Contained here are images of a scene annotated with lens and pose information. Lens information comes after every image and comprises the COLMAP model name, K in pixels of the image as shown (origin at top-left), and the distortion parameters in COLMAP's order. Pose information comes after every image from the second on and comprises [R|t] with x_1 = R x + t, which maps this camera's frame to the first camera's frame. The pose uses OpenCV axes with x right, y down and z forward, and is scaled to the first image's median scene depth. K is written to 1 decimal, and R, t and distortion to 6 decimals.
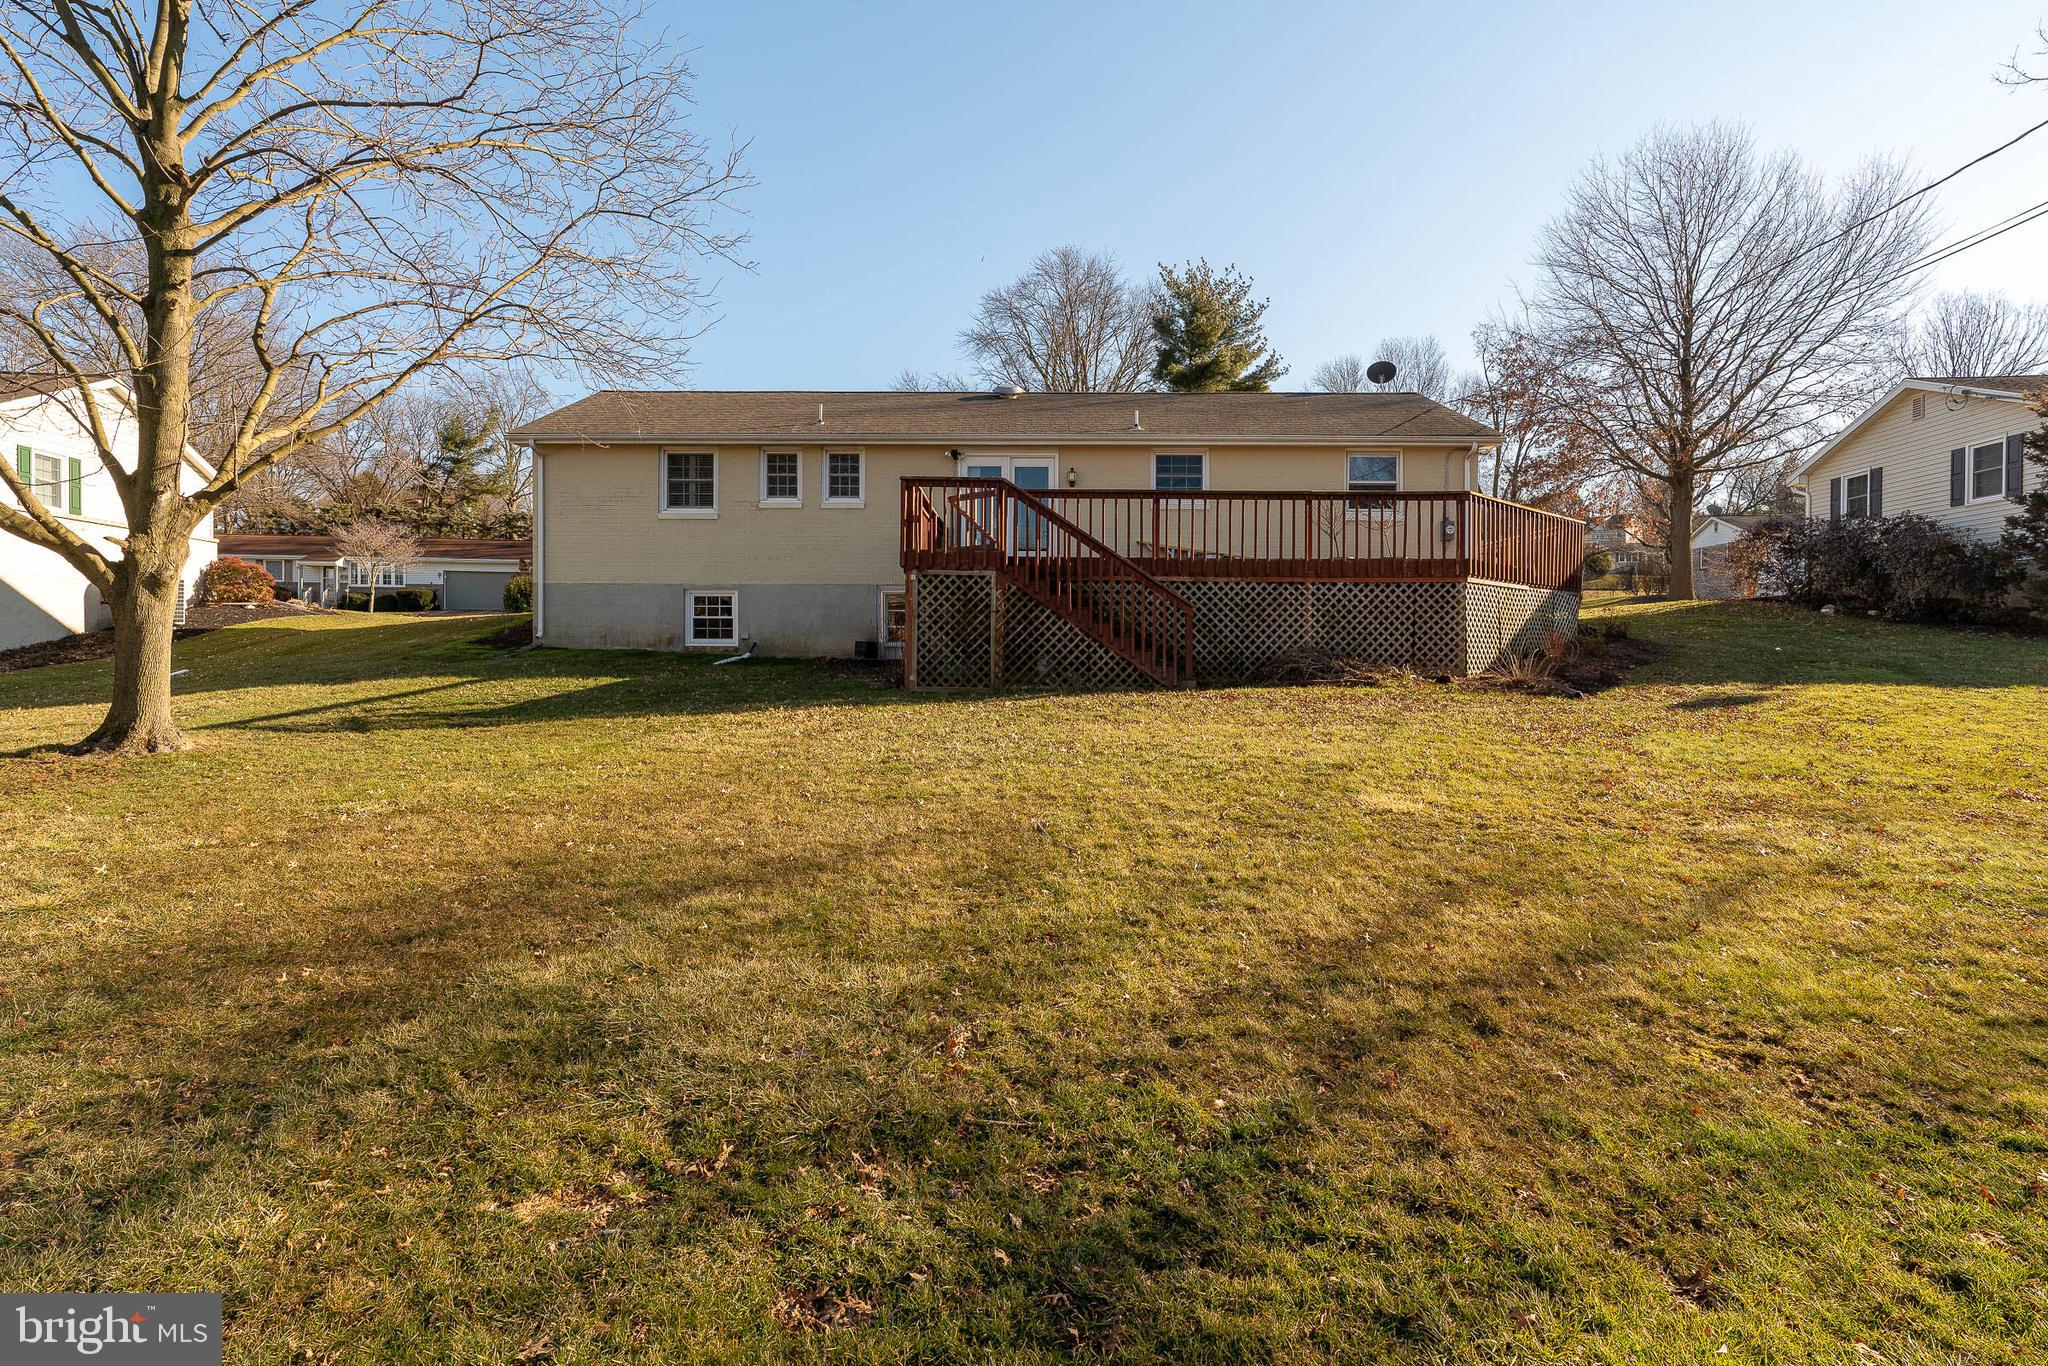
lens RADIAL K [[1102.0, 0, 1023.0], [0, 1102.0, 691.2], [0, 0, 1]] dist [0.000033, 0.001621]
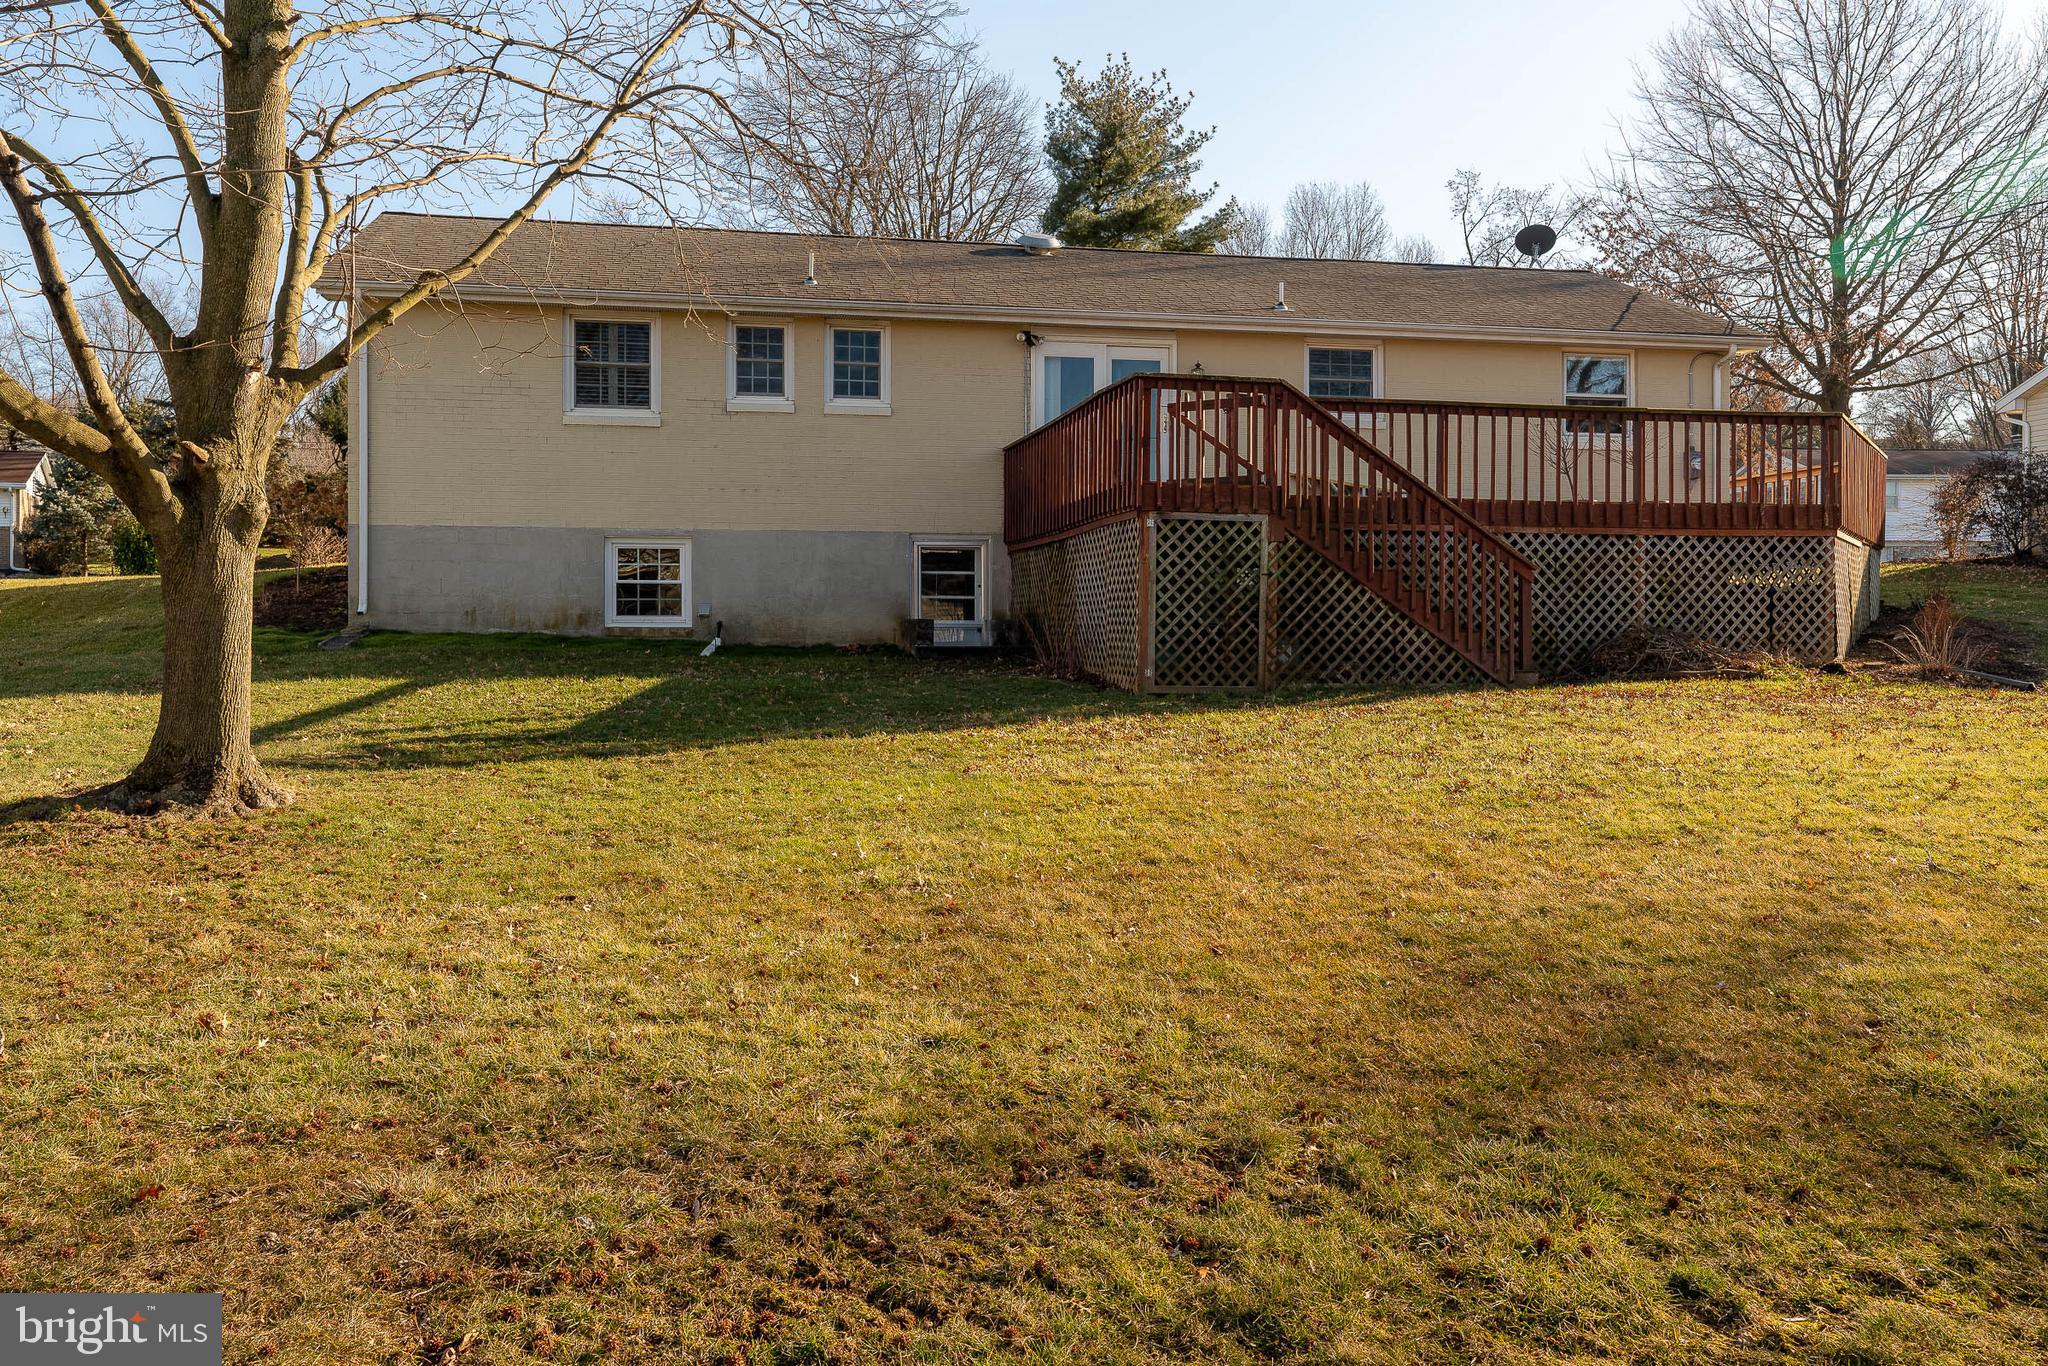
lens RADIAL K [[1678.4, 0, 1023.5], [0, 1678.4, 677.0], [0, 0, 1]] dist [0.018495, -0.019356]
pose [[0.977317, -0.009044, 0.211590, -0.364691], [0.011415, 0.999885, -0.009986, -0.000379], [-0.211475, 0.012175, 0.977308, 0.017550]]
